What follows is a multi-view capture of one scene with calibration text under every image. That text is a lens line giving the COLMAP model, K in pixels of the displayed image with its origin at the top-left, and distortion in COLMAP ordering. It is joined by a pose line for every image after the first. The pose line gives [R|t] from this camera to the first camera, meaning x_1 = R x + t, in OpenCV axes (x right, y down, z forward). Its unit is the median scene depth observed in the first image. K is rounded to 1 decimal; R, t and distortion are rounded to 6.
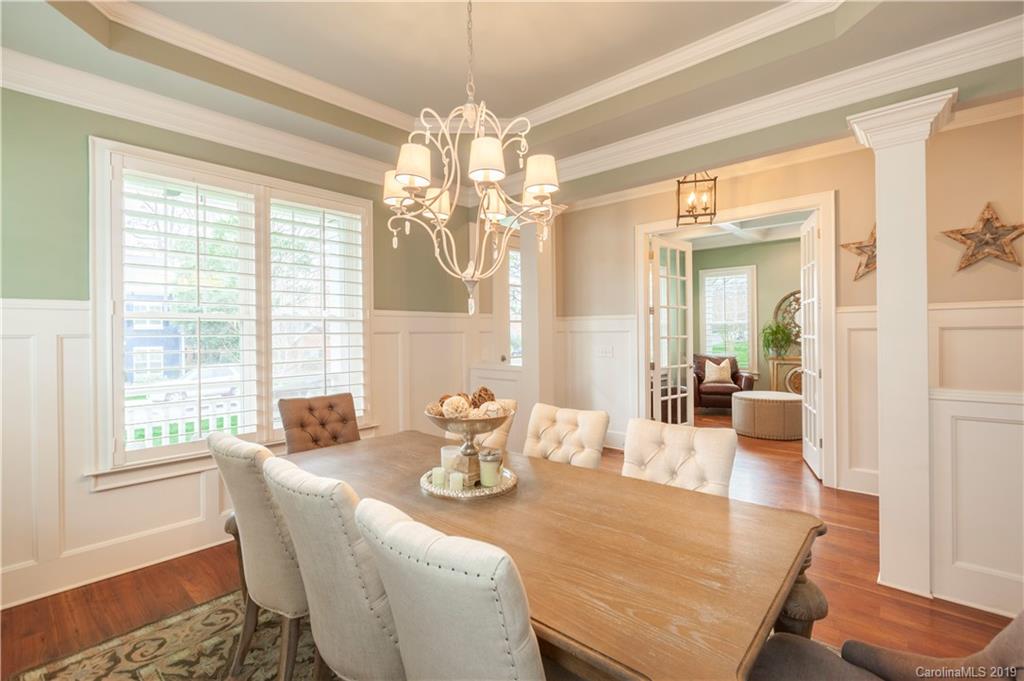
lens RADIAL K [[467.2, 0, 518.1], [0, 467.2, 334.7], [0, 0, 1]] dist [-0.001933, 0.000659]
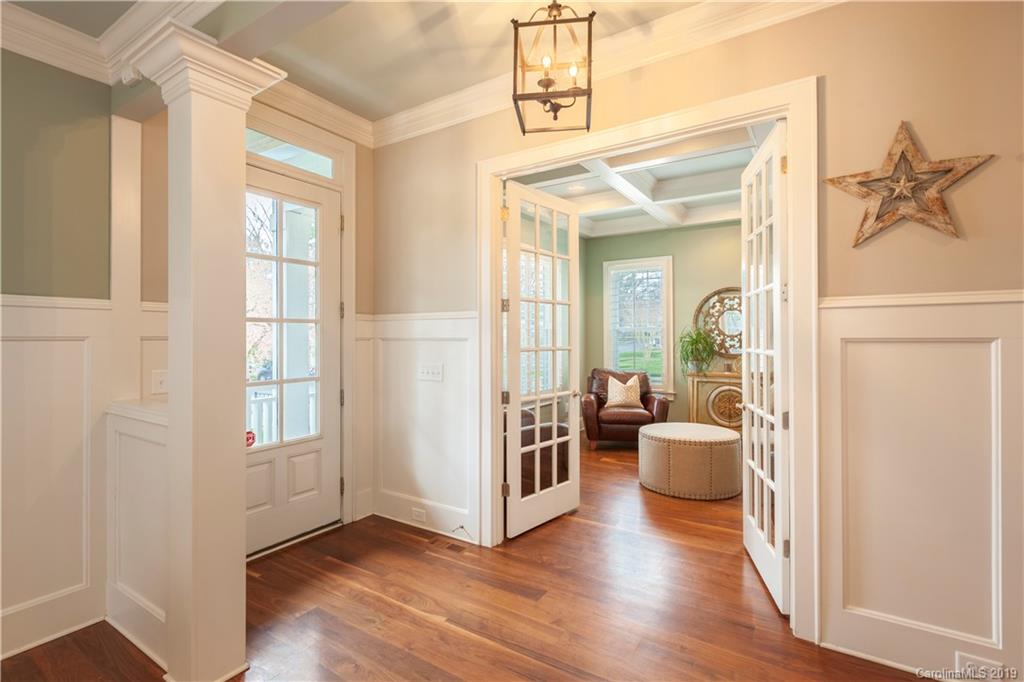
lens RADIAL K [[467.2, 0, 482.0], [0, 467.2, 336.5], [0, 0, 1]] dist [-0.001933, 0.000659]
pose [[0.996294, 0.009664, 0.085463, 0.171962], [-0.009035, 0.999929, -0.007747, -0.005149], [-0.085532, 0.006946, 0.996311, 0.338848]]
